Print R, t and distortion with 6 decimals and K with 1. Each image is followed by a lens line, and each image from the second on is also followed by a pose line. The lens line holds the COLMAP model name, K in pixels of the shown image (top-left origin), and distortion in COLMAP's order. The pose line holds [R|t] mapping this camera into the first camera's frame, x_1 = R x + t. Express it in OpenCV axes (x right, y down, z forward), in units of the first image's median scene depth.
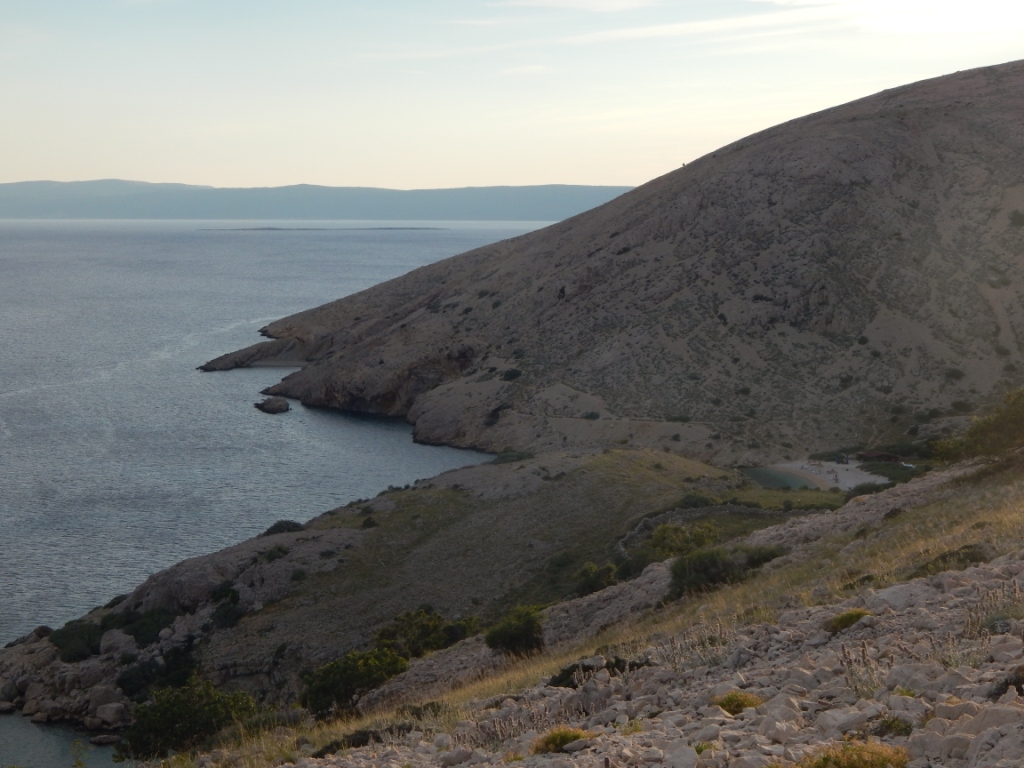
lens RADIAL K [[2158.9, 0, 511.8], [0, 2158.9, 385.1], [0, 0, 1]] dist [0.190599, 0.000000]
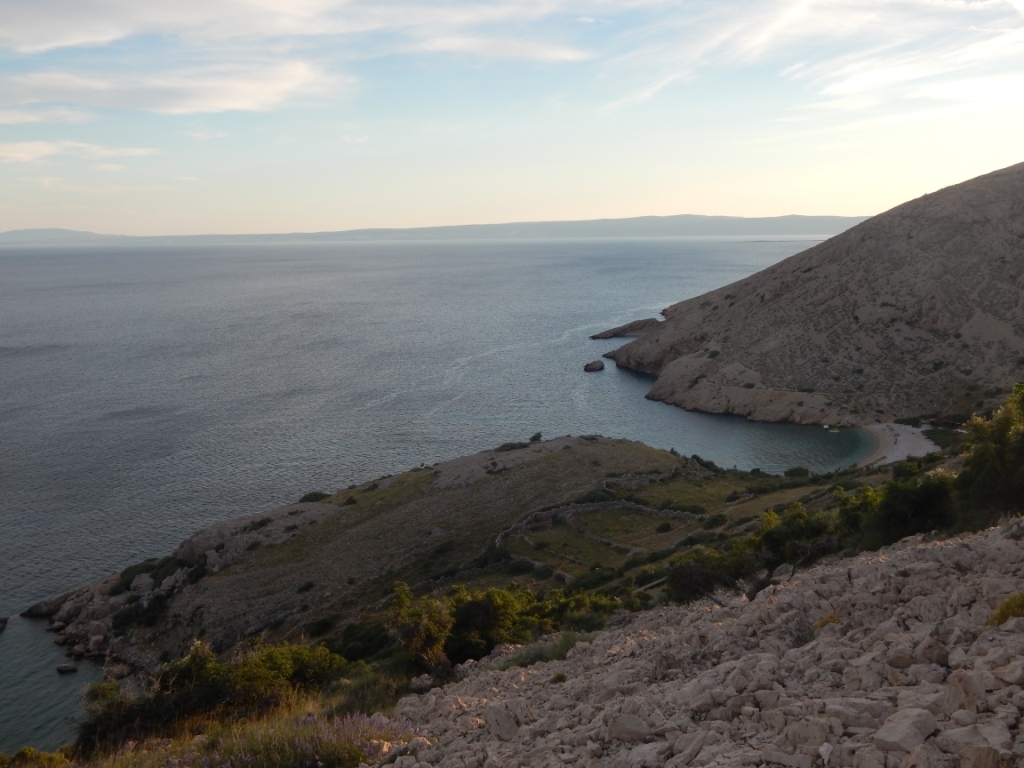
lens RADIAL K [[1102.1, 0, 584.2], [0, 1102.1, 361.1], [0, 0, 1]] dist [0.037535, 0.000000]
pose [[0.934854, 0.024817, -0.354164, 0.190545], [-0.009001, 0.998890, 0.046236, -0.035182], [0.354918, -0.040036, 0.934040, 0.240735]]
